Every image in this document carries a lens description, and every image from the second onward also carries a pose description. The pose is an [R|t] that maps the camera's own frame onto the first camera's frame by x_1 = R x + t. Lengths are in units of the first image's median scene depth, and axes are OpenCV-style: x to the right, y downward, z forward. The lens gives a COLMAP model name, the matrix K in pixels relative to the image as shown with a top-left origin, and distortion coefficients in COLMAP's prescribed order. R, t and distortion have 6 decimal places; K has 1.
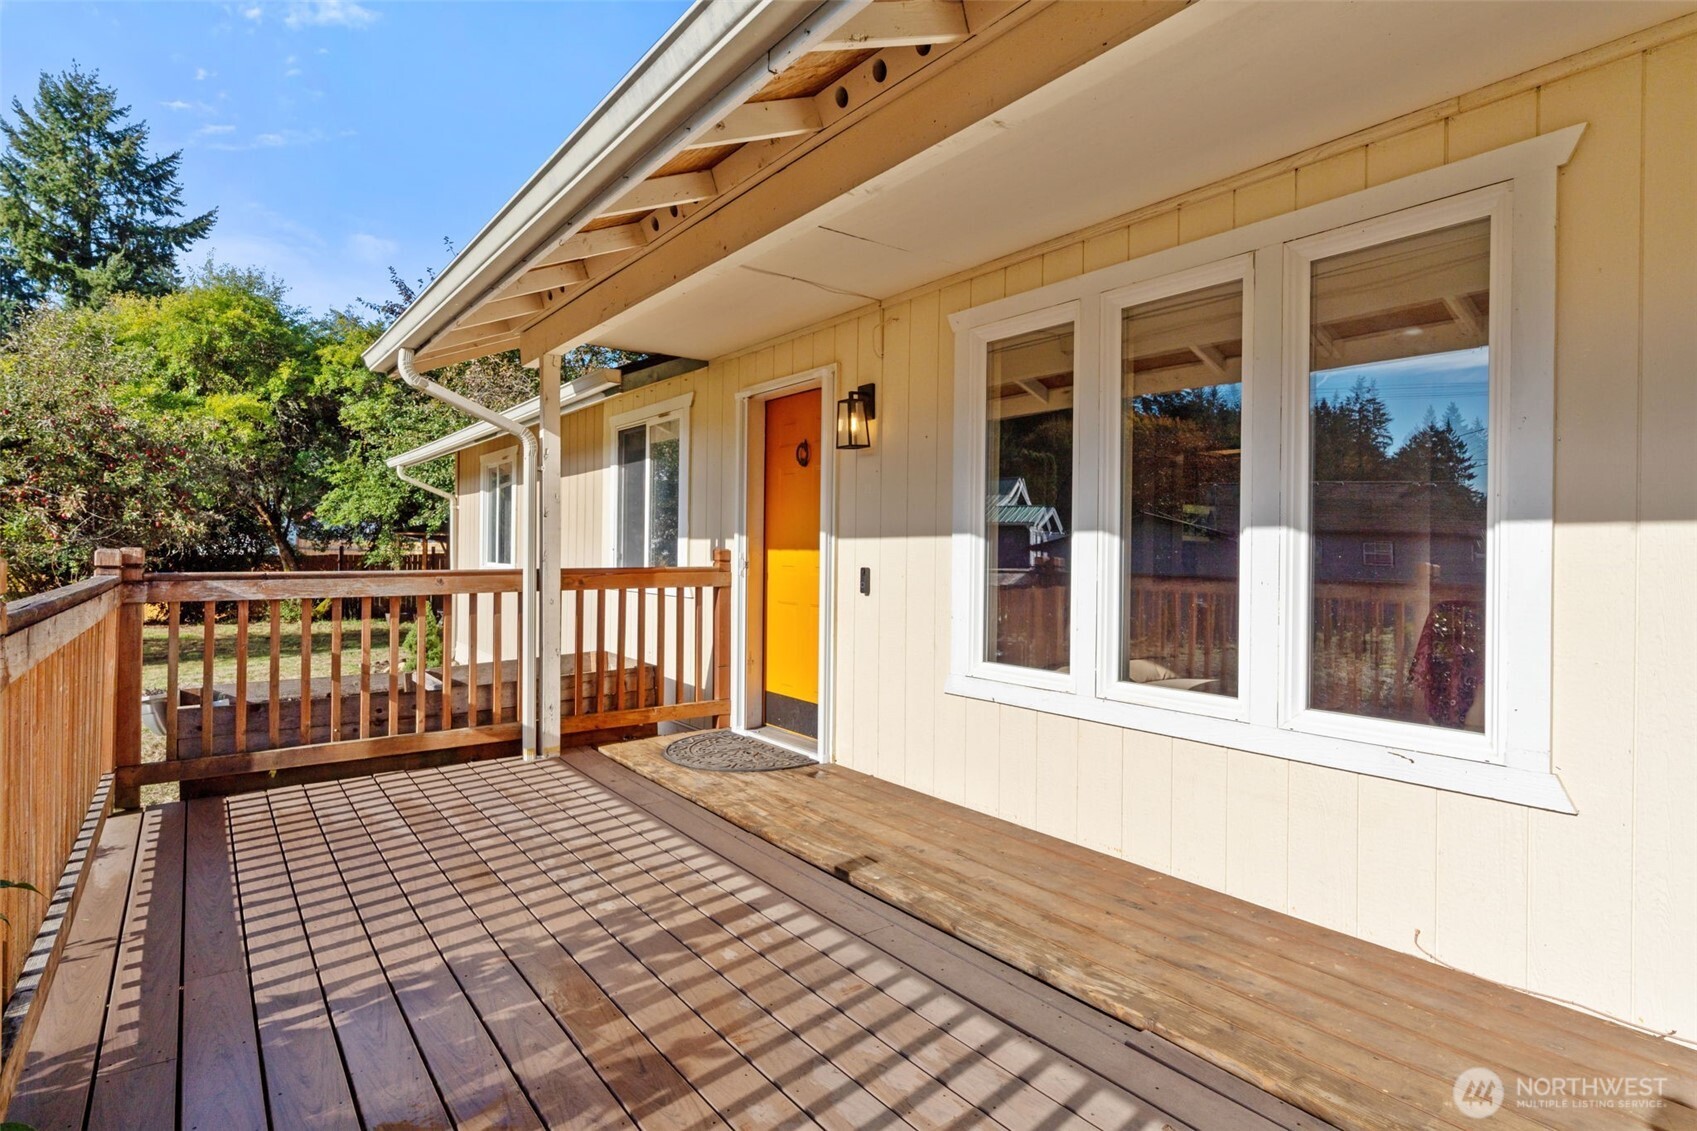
lens RADIAL K [[870.9, 0, 843.6], [0, 870.9, 561.6], [0, 0, 1]] dist [-0.004620, -0.000560]
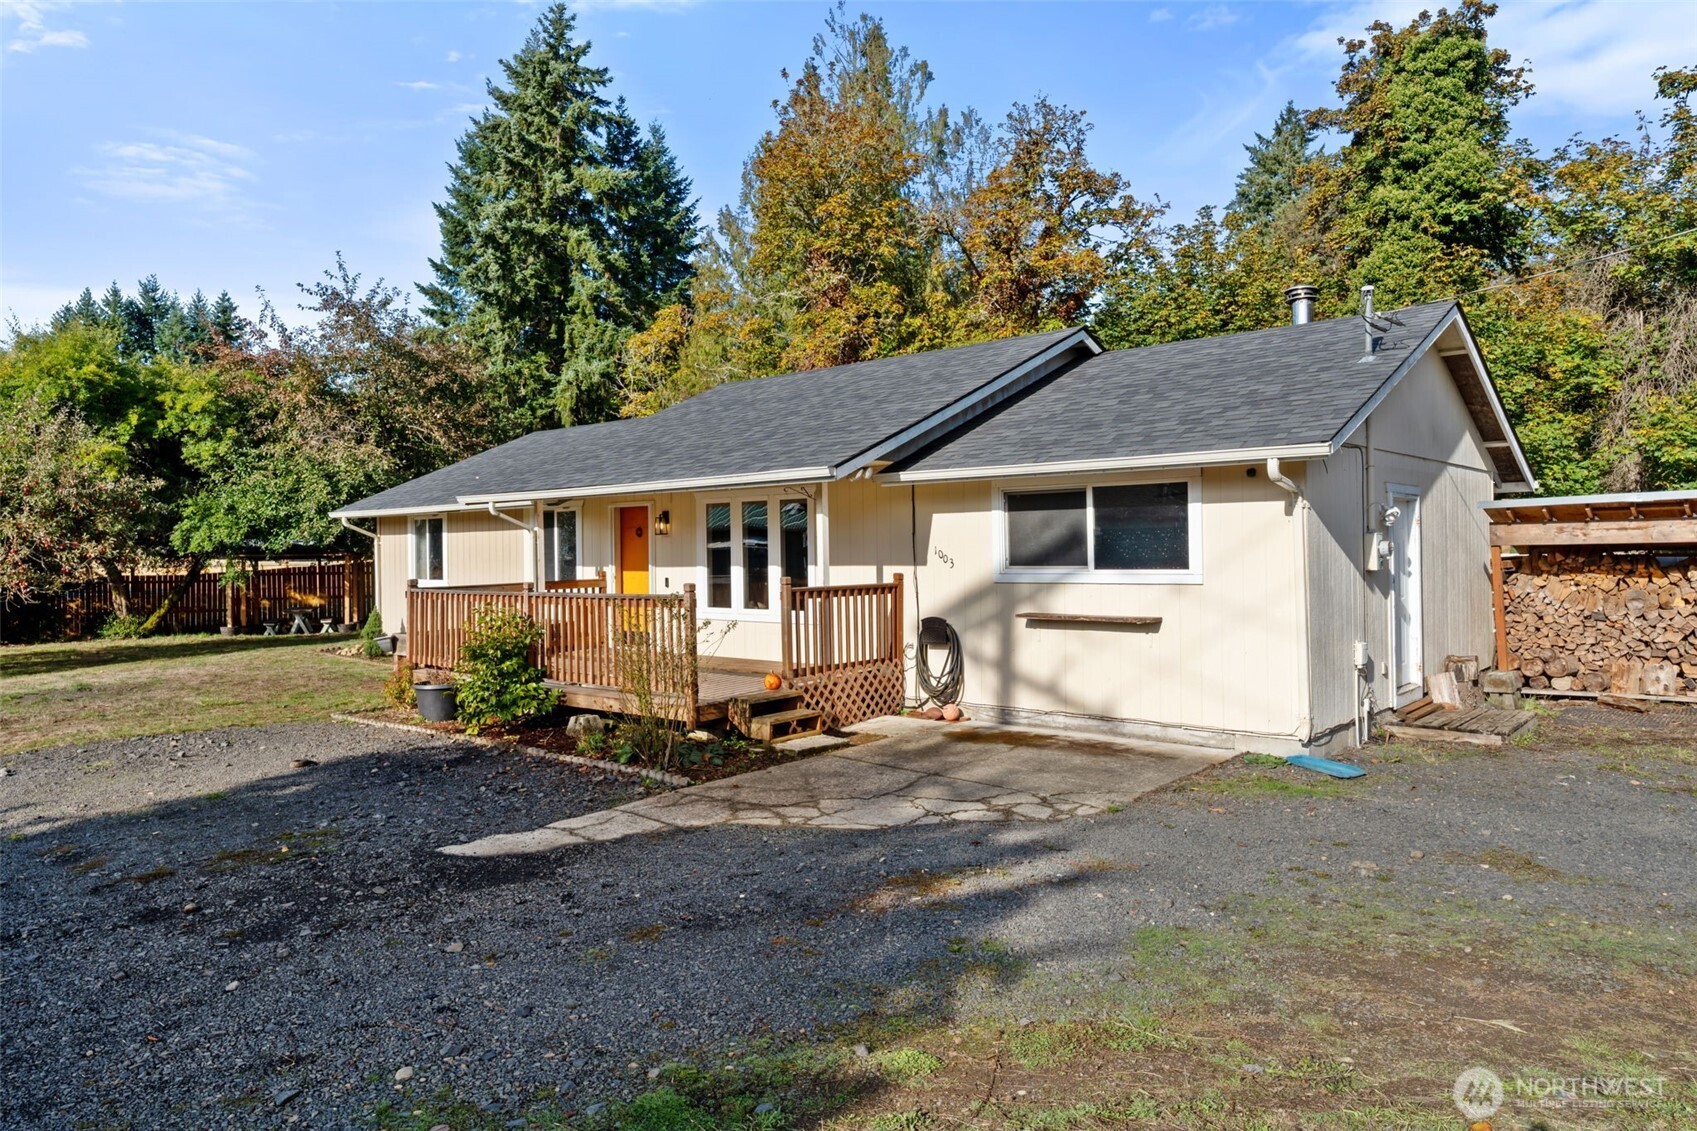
lens RADIAL K [[1133.9, 0, 837.1], [0, 1133.9, 555.1], [0, 0, 1]] dist [-0.003555, 0.006946]
pose [[0.979263, -0.025284, 0.201010, -0.102573], [0.026360, 0.999649, -0.002676, -0.025187], [-0.200871, 0.007920, 0.979586, -1.607344]]
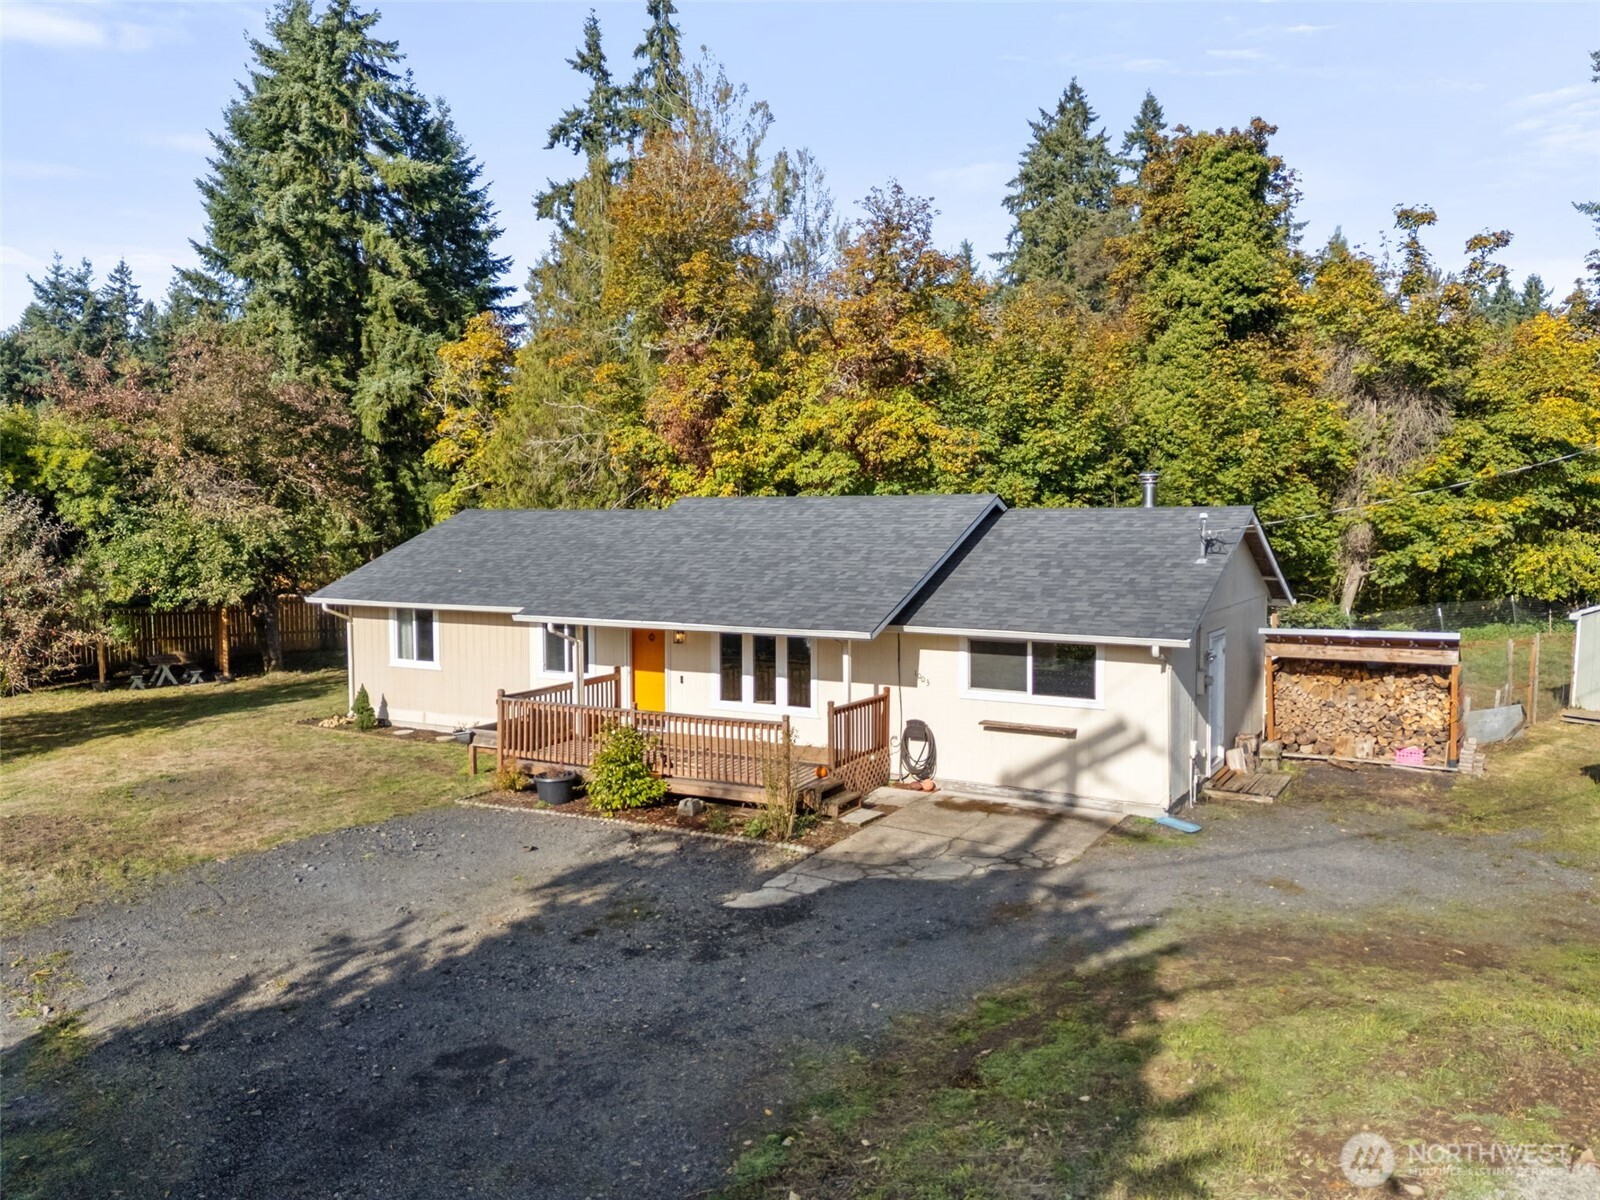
lens RADIAL K [[1326.3, 0, 816.7], [0, 1326.3, 600.5], [0, 0, 1]] dist [0.073192, -0.029166]
pose [[0.912137, -0.047666, 0.407103, -1.018912], [0.017080, 0.996773, 0.078439, -0.441066], [-0.409528, -0.064594, 0.910008, -2.531516]]
